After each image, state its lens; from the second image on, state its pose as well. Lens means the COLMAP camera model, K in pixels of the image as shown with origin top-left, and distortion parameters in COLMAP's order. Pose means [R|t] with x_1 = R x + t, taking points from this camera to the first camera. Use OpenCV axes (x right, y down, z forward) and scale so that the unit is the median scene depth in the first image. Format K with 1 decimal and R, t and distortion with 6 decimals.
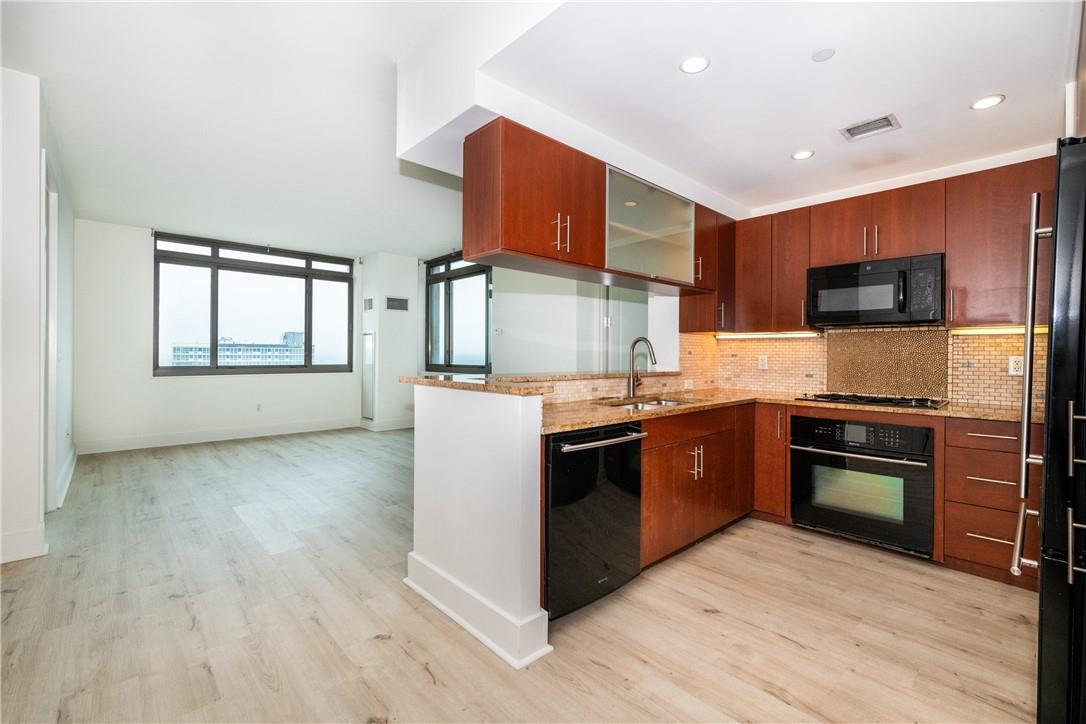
lens RADIAL K [[477.7, 0, 589.1], [0, 477.7, 355.0], [0, 0, 1]] dist [-0.003662, 0.000609]
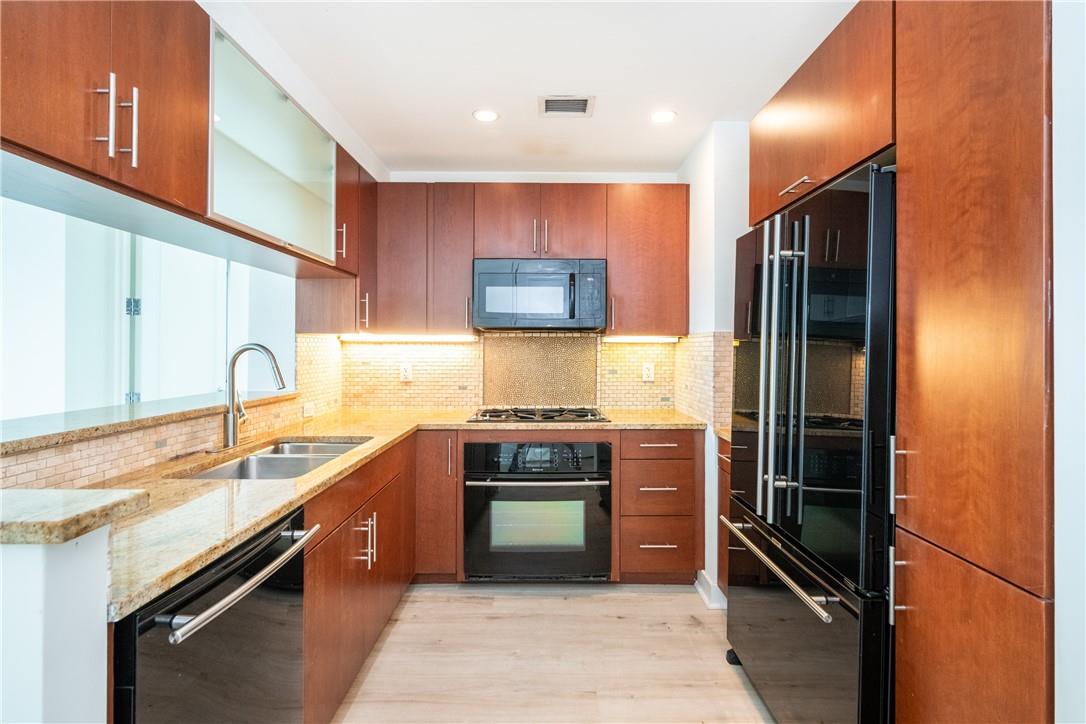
lens RADIAL K [[533.4, 0, 556.7], [0, 533.4, 345.6], [0, 0, 1]] dist [-0.002910, 0.000707]
pose [[0.709076, -0.000811, 0.705131, -0.090817], [0.002307, 0.999997, -0.001170, -0.033725], [-0.705128, 0.002456, 0.709076, 0.275151]]
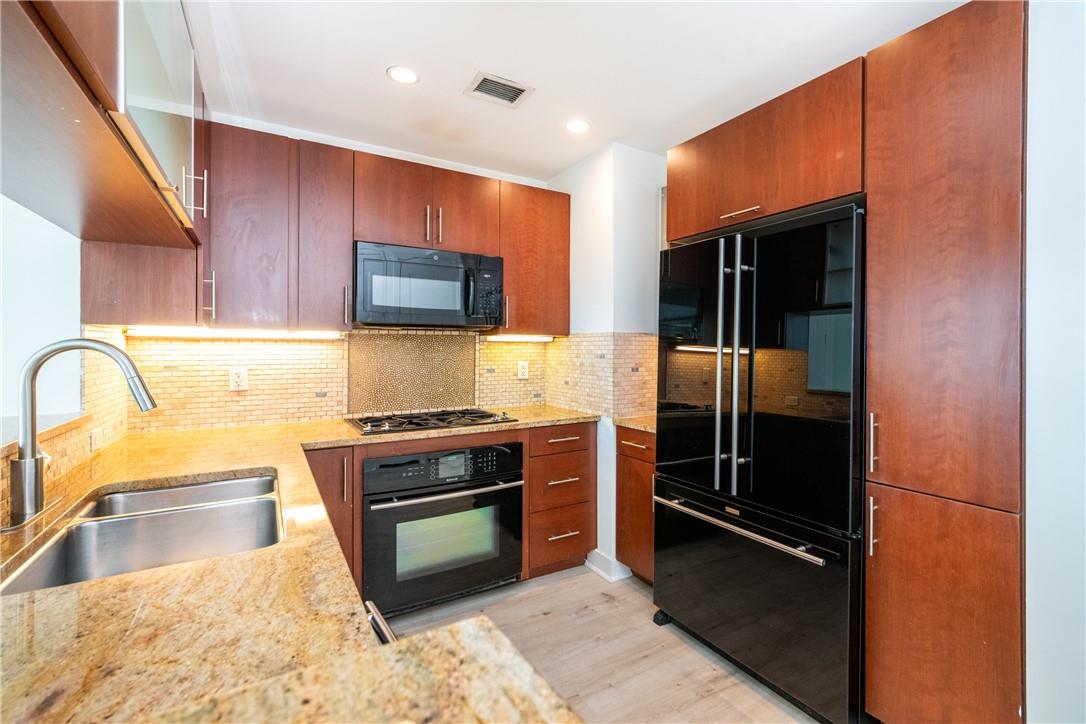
lens RADIAL K [[491.0, 0, 590.3], [0, 491.0, 349.1], [0, 0, 1]] dist [0.001400, 0.000206]
pose [[0.219518, -0.007464, 0.975580, -0.171538], [-0.000515, 0.999970, 0.007767, -0.033252], [-0.975608, -0.002208, 0.219508, 0.560177]]
